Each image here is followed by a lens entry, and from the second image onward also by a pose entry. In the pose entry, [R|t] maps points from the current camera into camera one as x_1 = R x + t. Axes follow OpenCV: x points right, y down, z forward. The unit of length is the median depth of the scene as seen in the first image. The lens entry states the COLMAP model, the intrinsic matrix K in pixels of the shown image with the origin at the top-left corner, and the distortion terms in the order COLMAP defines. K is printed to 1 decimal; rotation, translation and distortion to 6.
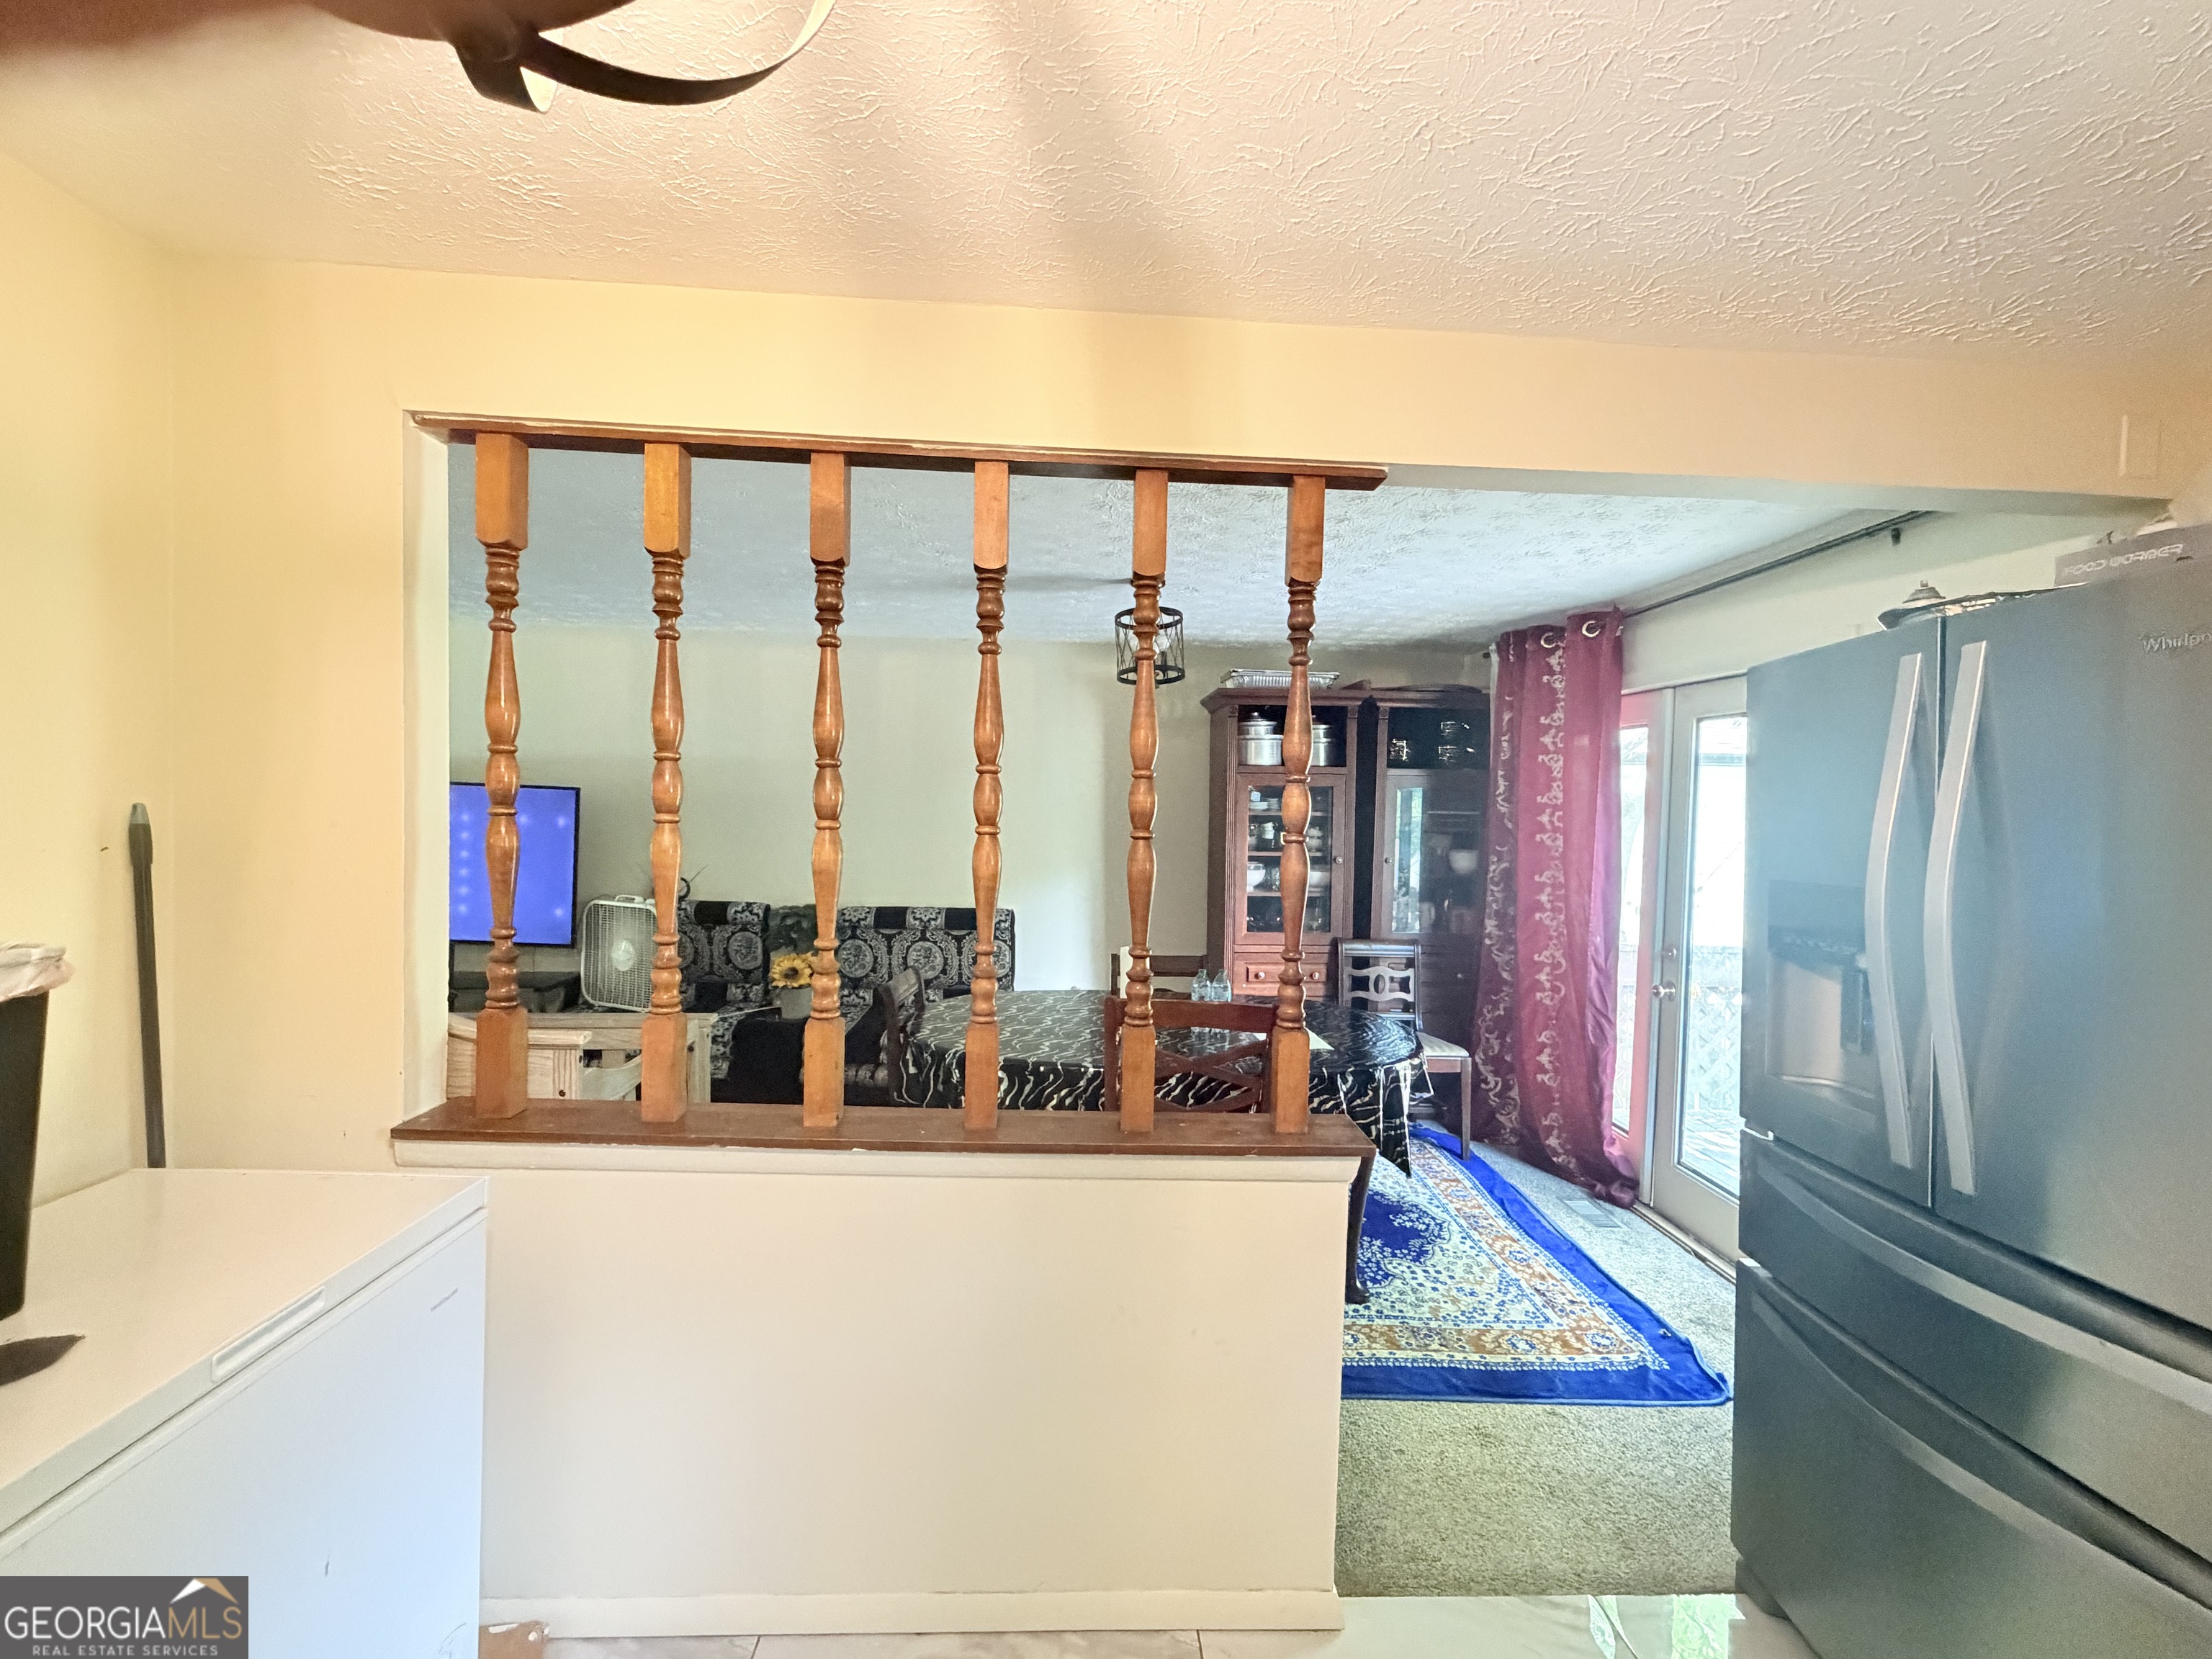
lens RADIAL K [[962.6, 0, 1106.0], [0, 962.6, 826.0], [0, 0, 1]] dist [-0.001513, -0.000494]
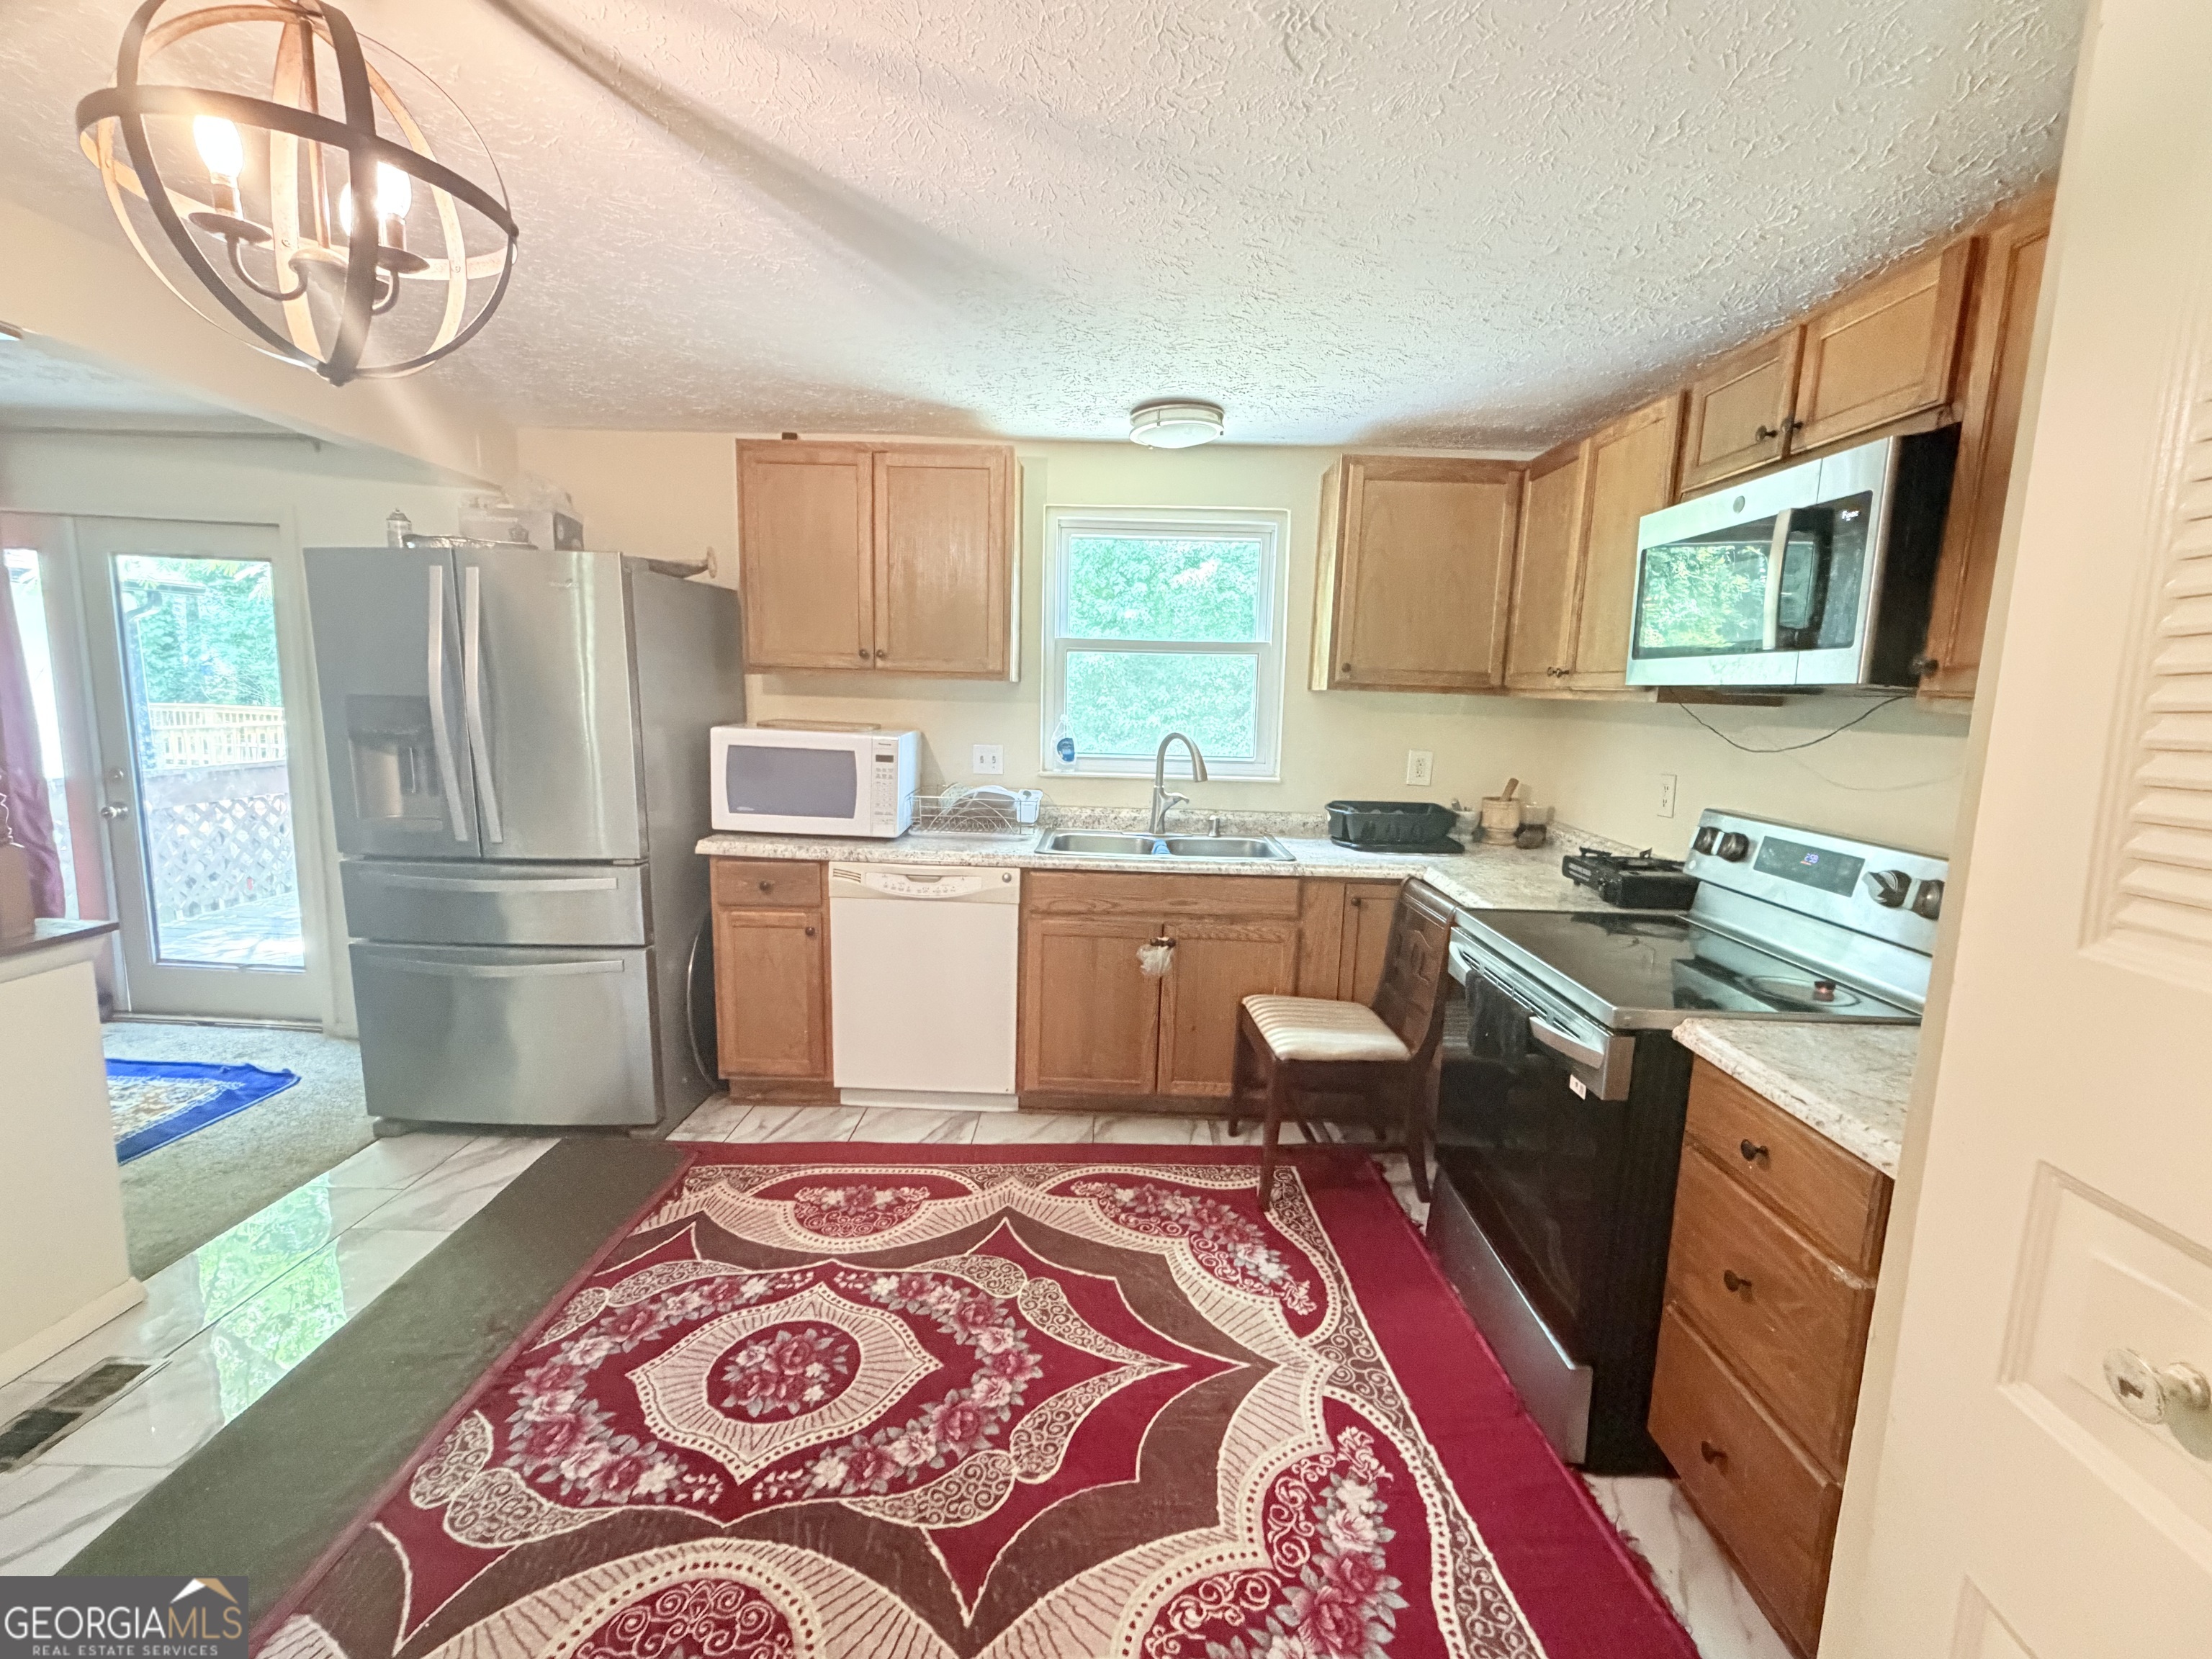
lens RADIAL K [[962.6, 0, 1102.9], [0, 962.6, 828.5], [0, 0, 1]] dist [-0.001513, -0.000494]
pose [[0.057810, -0.165633, 0.984492, -0.437929], [-0.011075, 0.985974, 0.166532, 0.000428], [-0.998266, -0.020530, 0.055165, -0.163982]]
